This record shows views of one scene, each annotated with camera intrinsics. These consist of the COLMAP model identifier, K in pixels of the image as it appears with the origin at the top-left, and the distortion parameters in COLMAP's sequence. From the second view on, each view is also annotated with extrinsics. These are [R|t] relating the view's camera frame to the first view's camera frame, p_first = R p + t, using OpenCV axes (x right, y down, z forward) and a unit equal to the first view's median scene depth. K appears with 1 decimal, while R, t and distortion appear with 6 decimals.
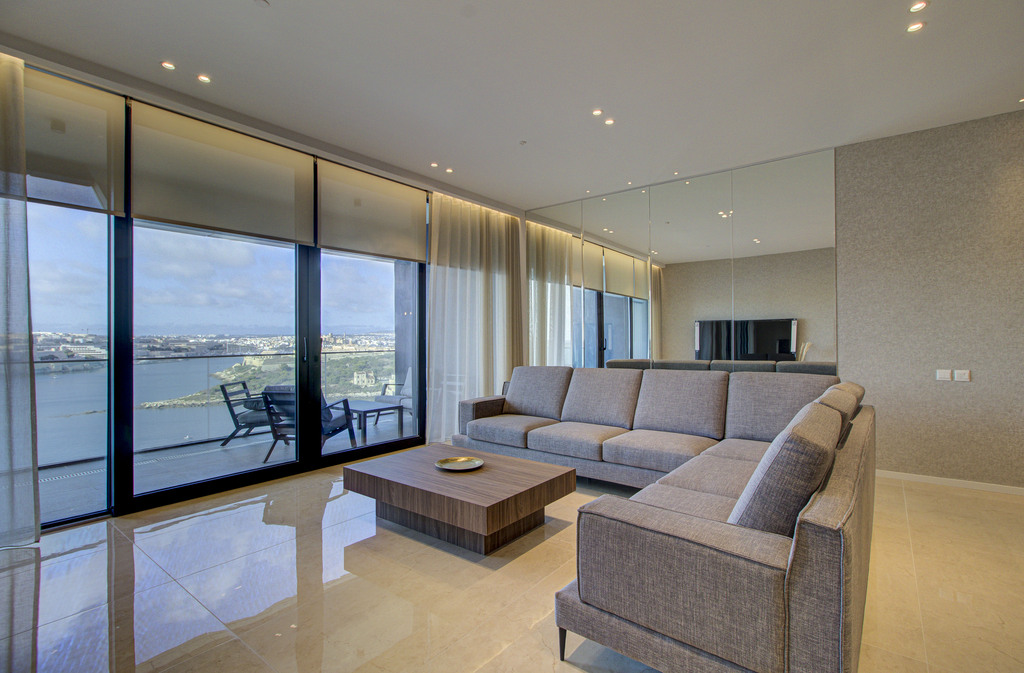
lens RADIAL K [[486.8, 0, 536.9], [0, 486.8, 339.4], [0, 0, 1]] dist [0.004121, 0.000549]
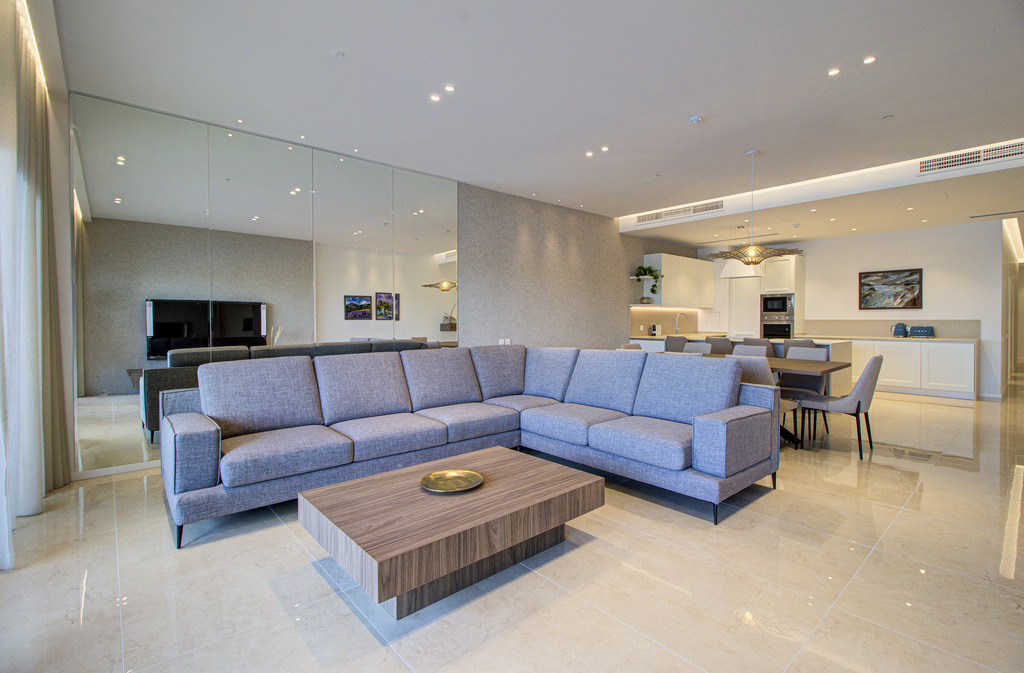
lens RADIAL K [[461.8, 0, 535.3], [0, 461.8, 329.4], [0, 0, 1]] dist [-0.001156, 0.000122]
pose [[0.173414, -0.014928, 0.984736, -0.507744], [0.006441, 0.999881, 0.014024, 0.005137], [-0.984828, 0.003911, 0.173490, 0.449400]]
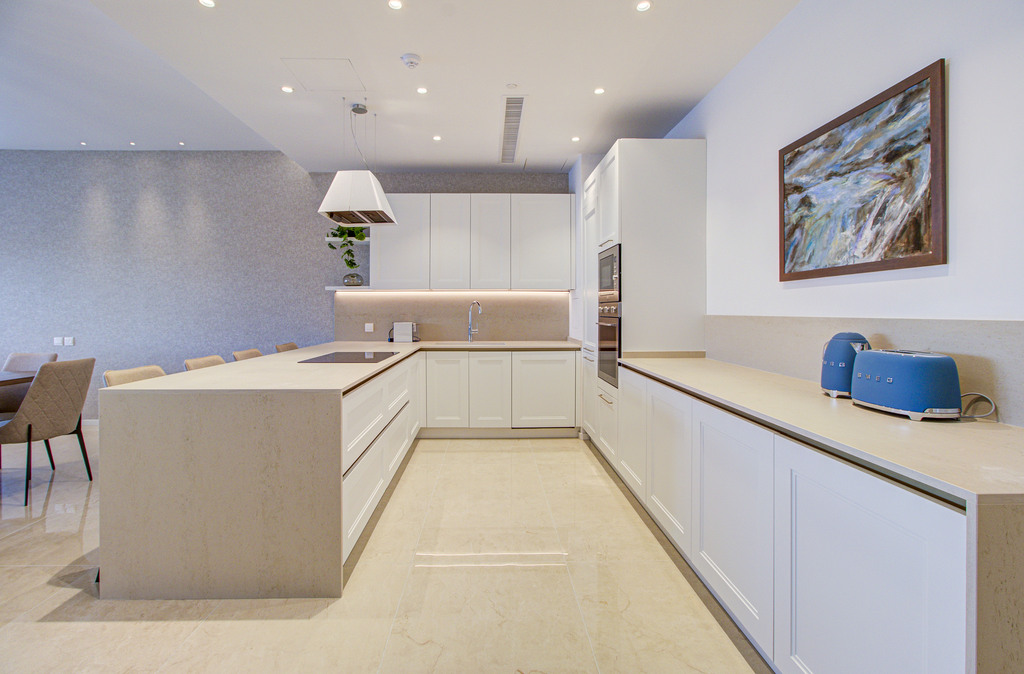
lens RADIAL K [[480.3, 0, 525.7], [0, 480.3, 317.7], [0, 0, 1]] dist [-0.000536, 0.000633]
pose [[0.788404, -0.002293, 0.615154, 0.731393], [-0.001387, 0.999984, 0.005504, 0.000375], [-0.615157, -0.005193, 0.788388, -0.559313]]
